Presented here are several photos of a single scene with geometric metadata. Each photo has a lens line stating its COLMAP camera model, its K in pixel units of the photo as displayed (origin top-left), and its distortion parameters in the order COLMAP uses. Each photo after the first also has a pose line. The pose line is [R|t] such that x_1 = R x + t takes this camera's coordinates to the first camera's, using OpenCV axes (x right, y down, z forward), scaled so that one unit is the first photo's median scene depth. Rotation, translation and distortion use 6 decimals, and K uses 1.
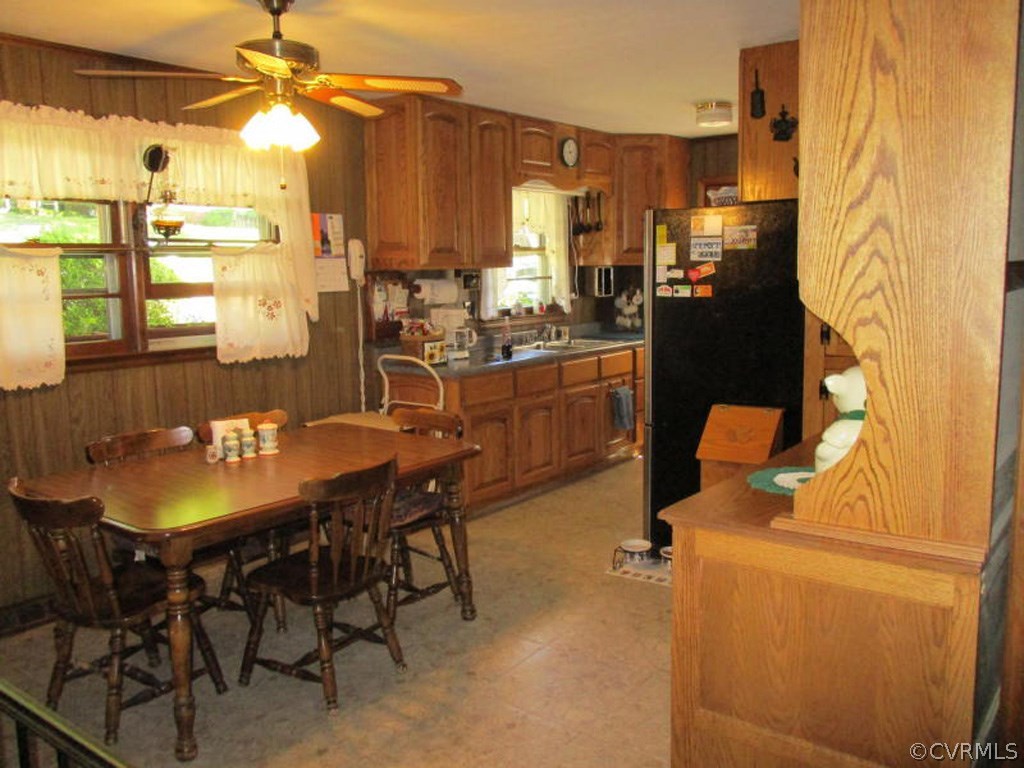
lens RADIAL K [[848.7, 0, 513.1], [0, 848.7, 388.3], [0, 0, 1]] dist [-0.011805, 0.005851]
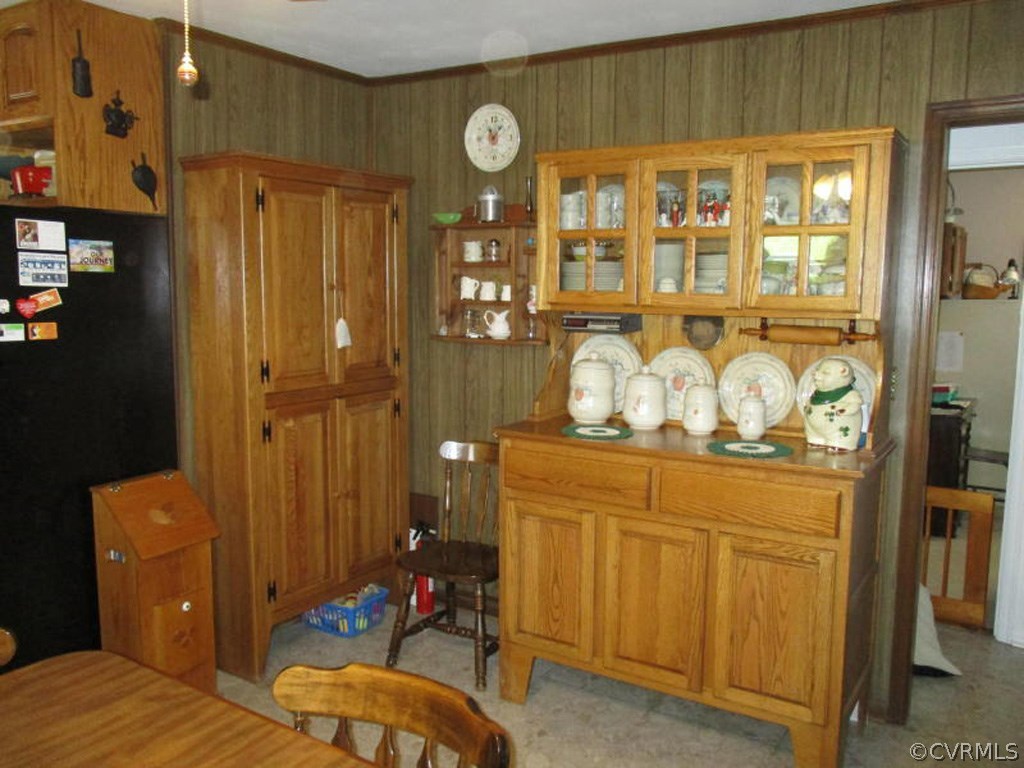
lens RADIAL K [[848.7, 0, 521.5], [0, 848.7, 388.3], [0, 0, 1]] dist [-0.011805, 0.005851]
pose [[-0.108674, -0.111319, 0.987825, -0.380563], [0.114747, 0.985663, 0.123699, -0.084611], [-0.987433, 0.126793, -0.094342, 0.535422]]
